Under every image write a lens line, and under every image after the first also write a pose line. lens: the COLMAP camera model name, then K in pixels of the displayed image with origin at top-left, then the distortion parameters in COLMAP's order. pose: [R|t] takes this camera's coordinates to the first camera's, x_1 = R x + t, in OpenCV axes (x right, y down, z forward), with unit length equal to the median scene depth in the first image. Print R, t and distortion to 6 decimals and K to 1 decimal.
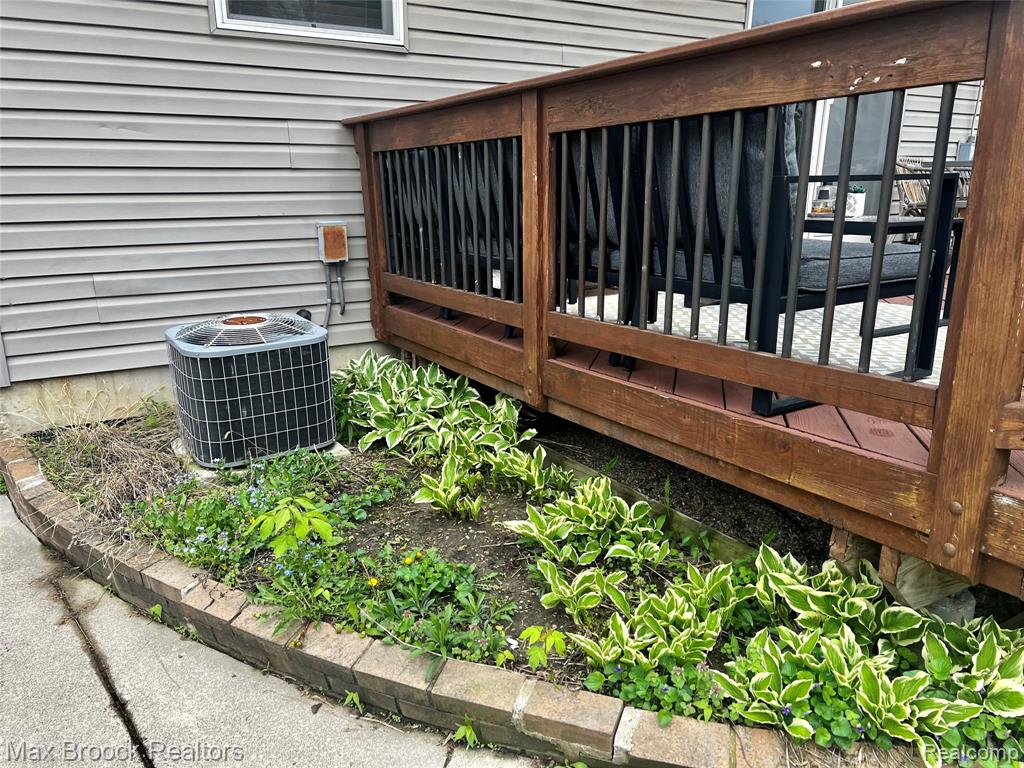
lens RADIAL K [[767.0, 0, 508.6], [0, 767.0, 389.1], [0, 0, 1]] dist [0.044788, -0.046510]
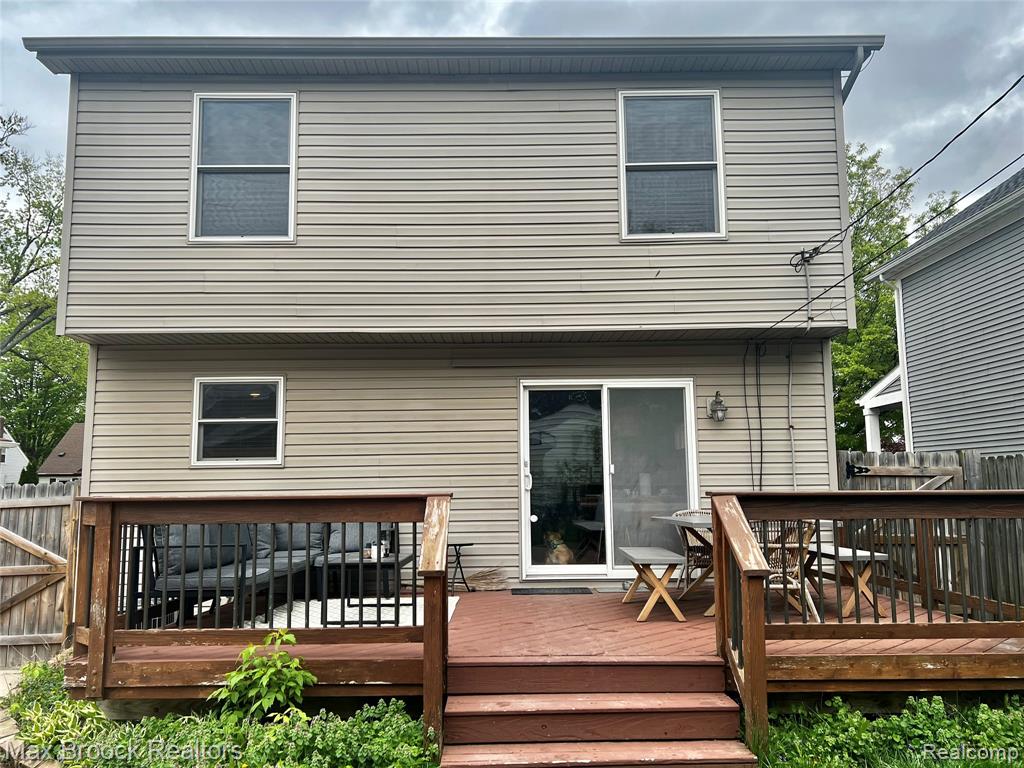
lens RADIAL K [[767.0, 0, 508.6], [0, 767.0, 389.1], [0, 0, 1]] dist [0.044788, -0.046510]
pose [[0.860996, -0.075593, -0.502963, 1.399060], [-0.125661, 0.926621, -0.354378, 0.009671], [0.492844, 0.368320, 0.788317, -0.360075]]
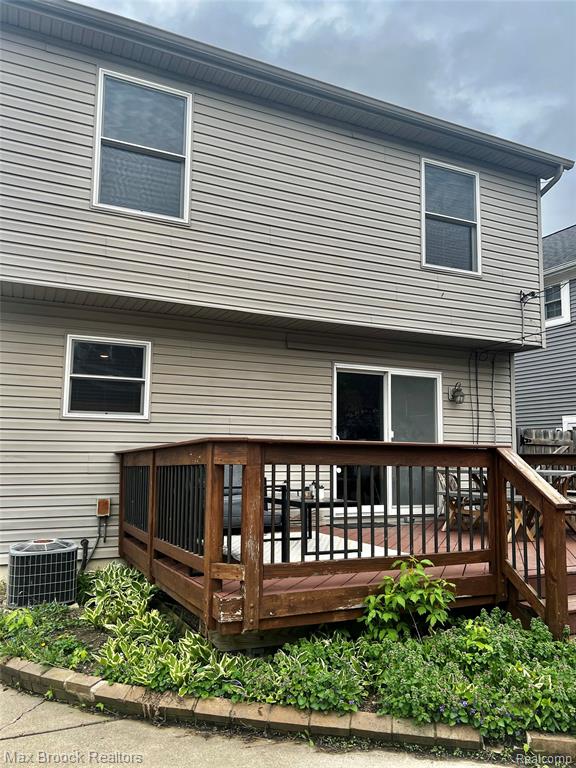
lens RADIAL K [[575.2, 0, 288.0], [0, 575.2, 384.0], [0, 0, 1]] dist [0.044788, -0.046510]
pose [[0.994100, -0.004114, -0.108391, 0.454191], [-0.038049, 0.922557, -0.383980, 0.090395], [0.101577, 0.385838, 0.916957, -0.541757]]
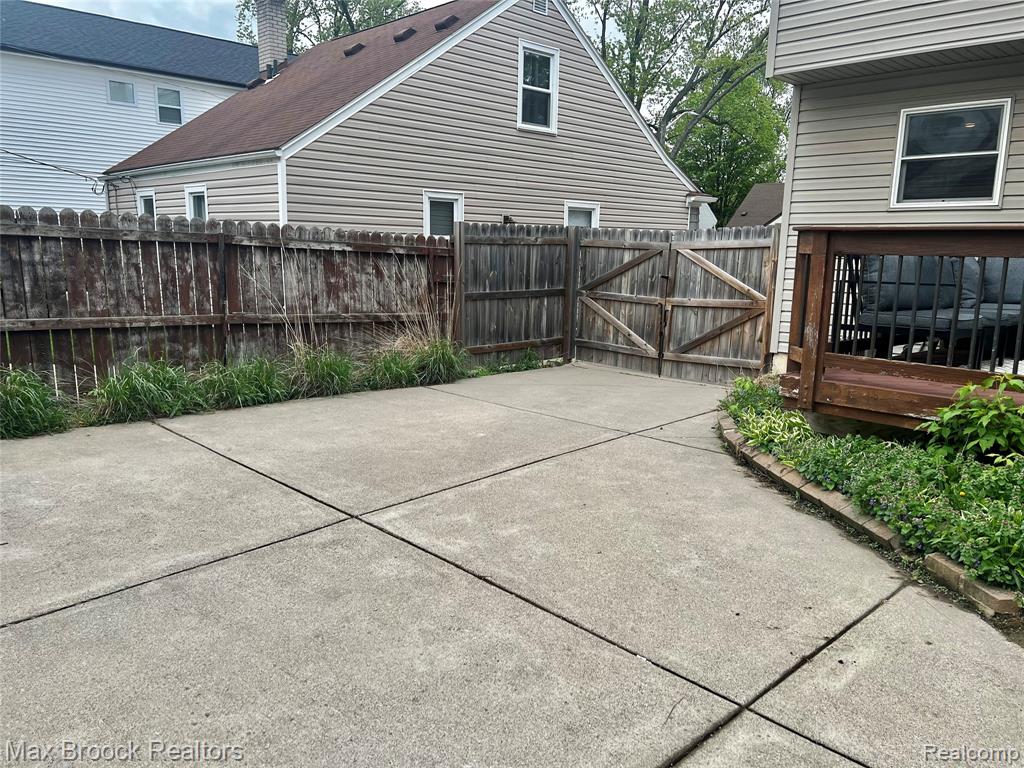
lens RADIAL K [[767.0, 0, 508.6], [0, 767.0, 389.1], [0, 0, 1]] dist [0.044788, -0.046510]
pose [[0.227893, 0.180032, -0.956898, 1.360465], [-0.283856, 0.952353, 0.111574, 0.066832], [0.931392, 0.246194, 0.268138, -0.391836]]
